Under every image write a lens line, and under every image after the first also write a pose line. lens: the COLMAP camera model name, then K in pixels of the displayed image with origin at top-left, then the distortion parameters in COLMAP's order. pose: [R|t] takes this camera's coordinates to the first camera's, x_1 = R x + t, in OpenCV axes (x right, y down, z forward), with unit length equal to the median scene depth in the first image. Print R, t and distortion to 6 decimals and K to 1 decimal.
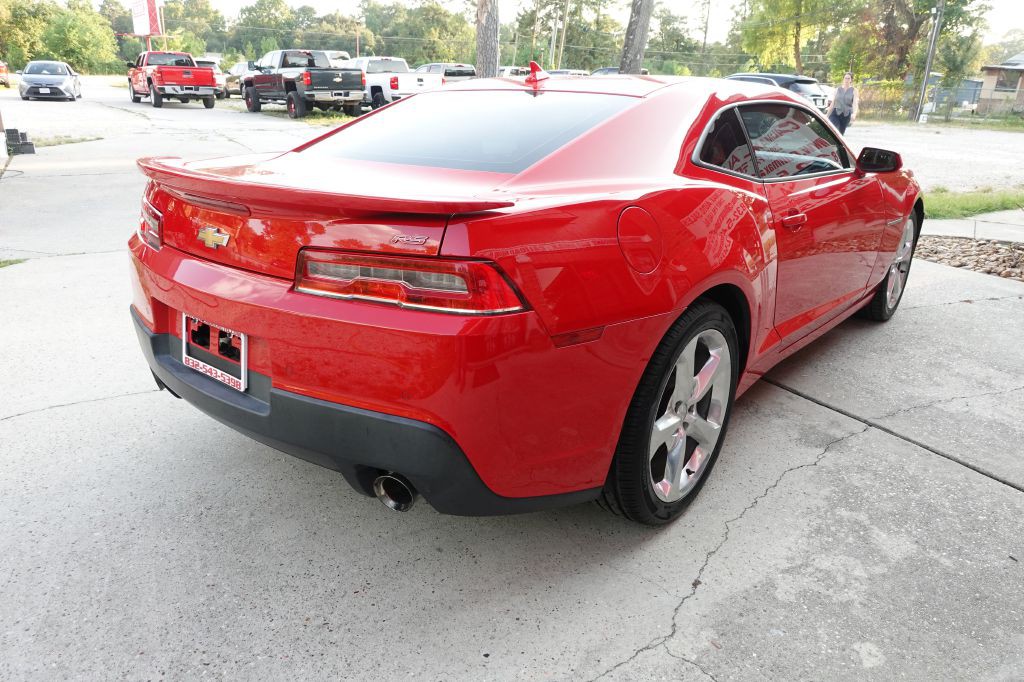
lens RADIAL K [[707.0, 0, 512.0], [0, 707.0, 341.0], [0, 0, 1]] dist [0.000251, -0.001314]
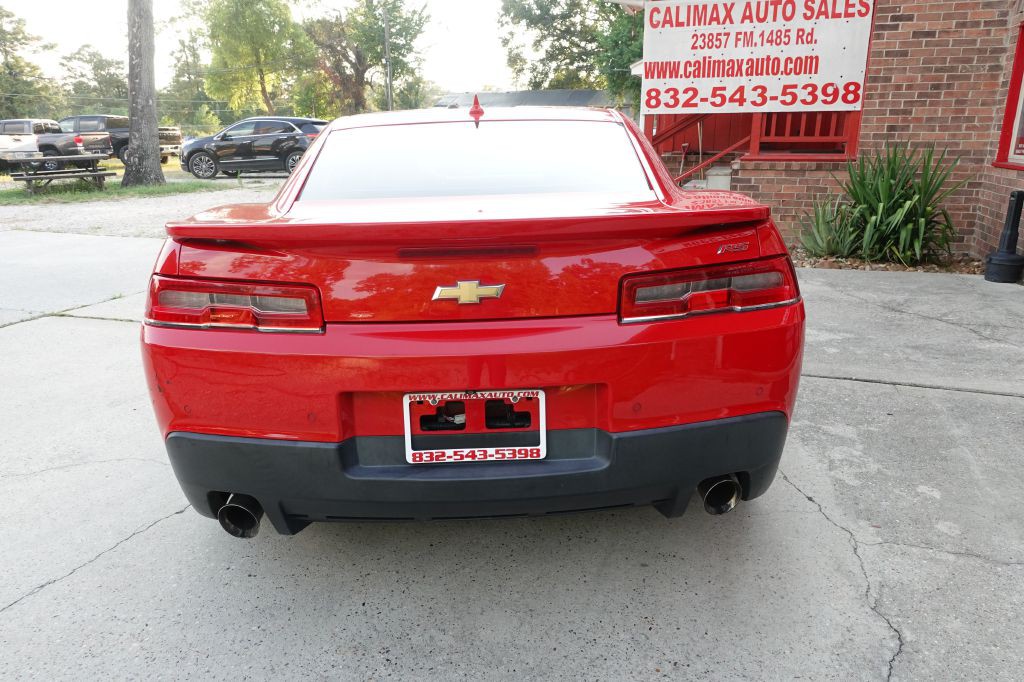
lens RADIAL K [[707.8, 0, 512.0], [0, 707.8, 341.0], [0, 0, 1]] dist [0.001847, -0.003541]
pose [[0.759257, -0.216500, 0.613724, -0.492858], [0.251613, 0.967364, 0.029974, -0.055888], [-0.600183, 0.131663, 0.788952, 0.172481]]
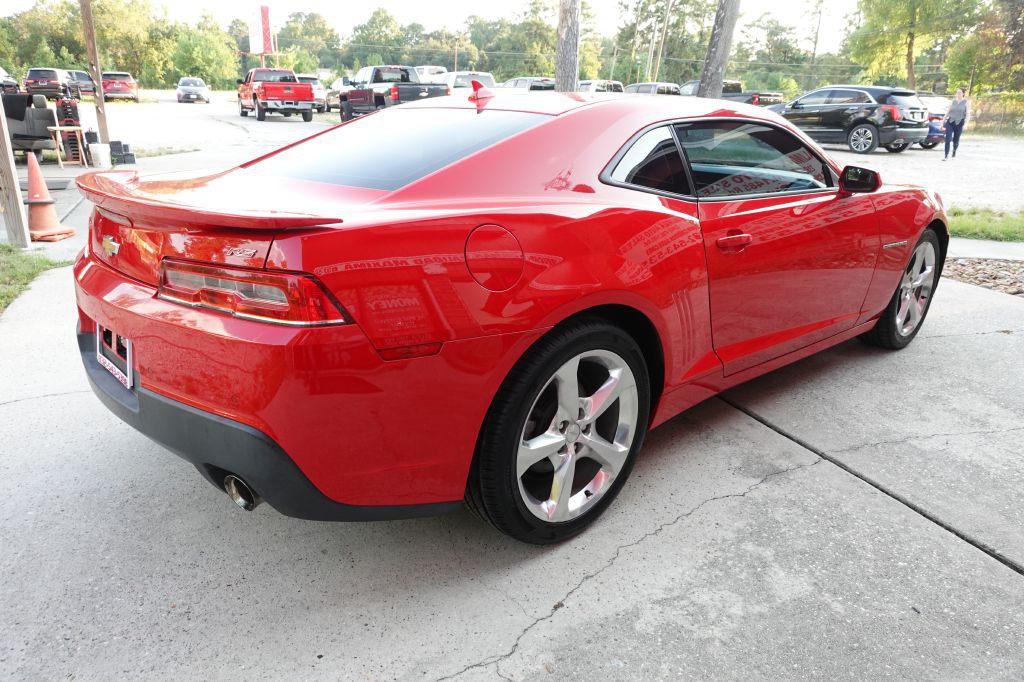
lens RADIAL K [[707.0, 0, 512.0], [0, 707.0, 341.0], [0, 0, 1]] dist [0.000251, -0.001314]
pose [[0.990728, 0.040071, -0.129813, 0.180682], [-0.042219, 0.999013, -0.013839, -0.006000], [0.129130, 0.019191, 0.991442, 0.003557]]
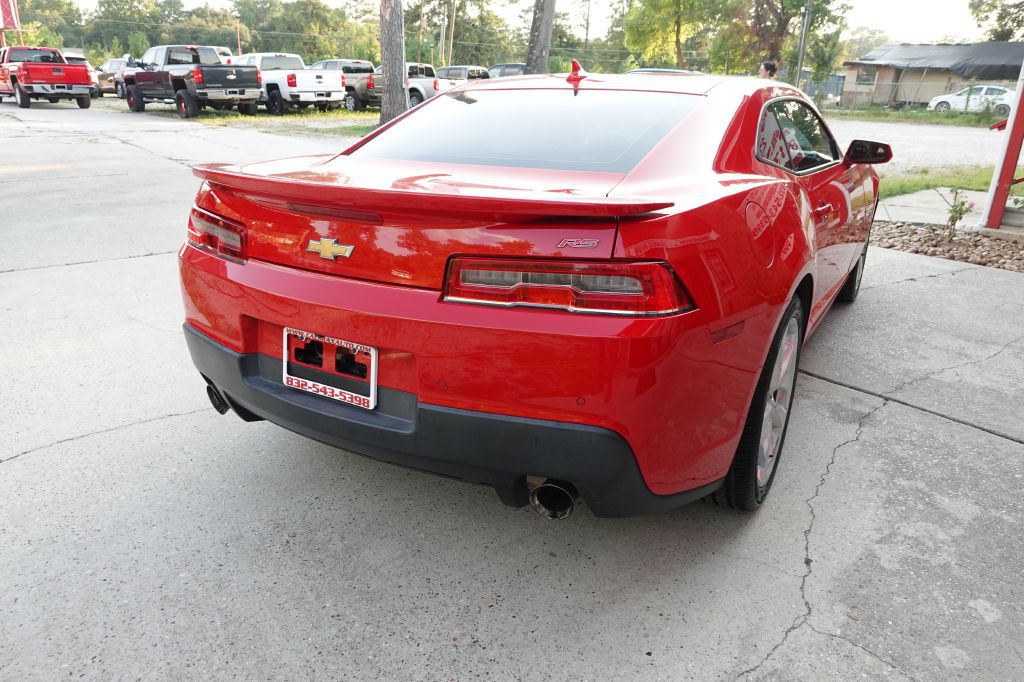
lens RADIAL K [[706.3, 0, 512.0], [0, 706.3, 341.0], [0, 0, 1]] dist [-0.001838, 0.002663]
pose [[0.988195, -0.057704, 0.141922, -0.175208], [0.056914, 0.998333, 0.009629, -0.010166], [-0.142241, -0.001438, 0.989831, 0.017587]]
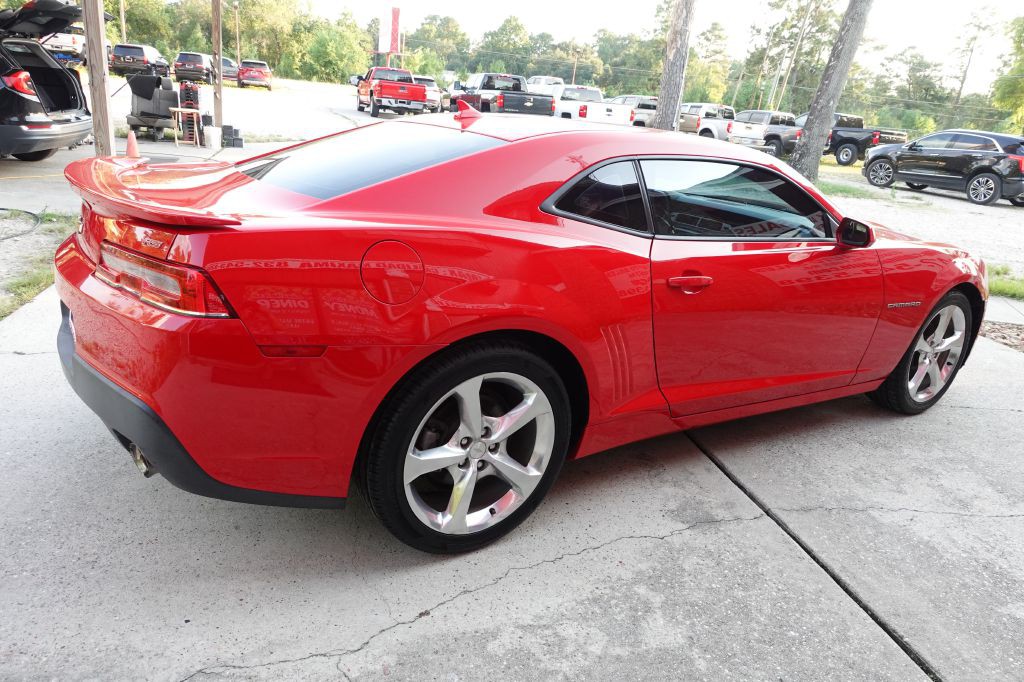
lens RADIAL K [[707.8, 0, 512.0], [0, 707.8, 341.0], [0, 0, 1]] dist [0.001847, -0.003541]
pose [[0.953268, 0.157642, -0.257737, 0.339288], [-0.167007, 0.985846, -0.014713, -0.029593], [0.251770, 0.057069, 0.966103, 0.014200]]
